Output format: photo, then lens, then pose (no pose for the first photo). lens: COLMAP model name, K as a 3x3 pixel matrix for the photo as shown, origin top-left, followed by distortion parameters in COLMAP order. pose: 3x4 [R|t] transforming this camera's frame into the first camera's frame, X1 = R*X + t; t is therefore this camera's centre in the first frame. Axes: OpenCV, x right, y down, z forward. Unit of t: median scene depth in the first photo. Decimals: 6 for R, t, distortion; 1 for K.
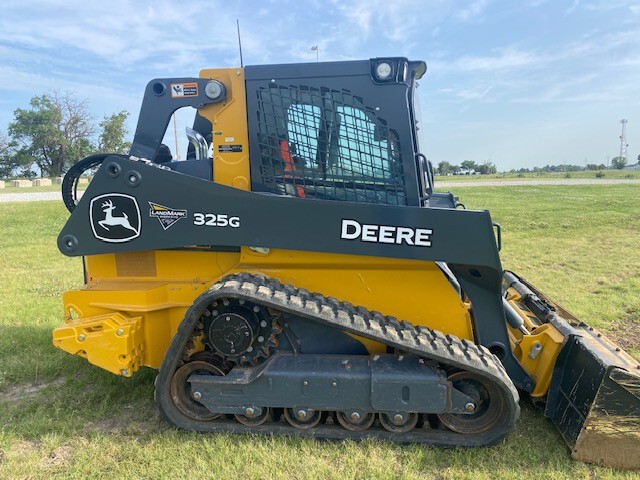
lens RADIAL K [[490.1, 0, 314.7], [0, 490.1, 244.8], [0, 0, 1]] dist [0.027439, -0.021983]
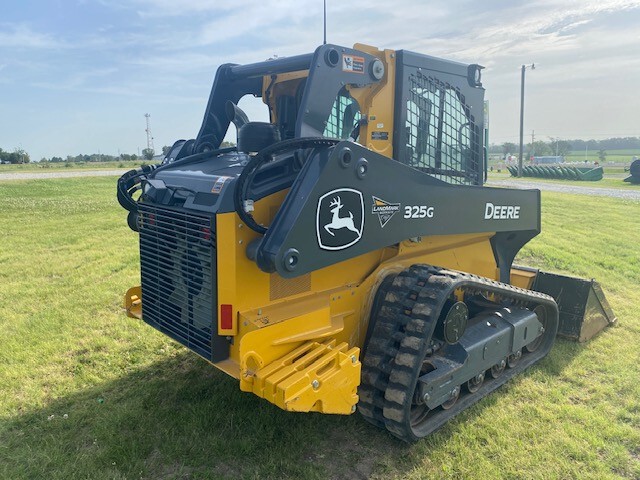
lens RADIAL K [[490.1, 0, 316.9], [0, 490.1, 246.0], [0, 0, 1]] dist [0.027439, -0.021983]
pose [[0.644318, -0.124980, 0.754476, -1.029815], [0.107326, 0.991570, 0.072599, -0.073238], [-0.757189, 0.034198, 0.652300, 0.521822]]
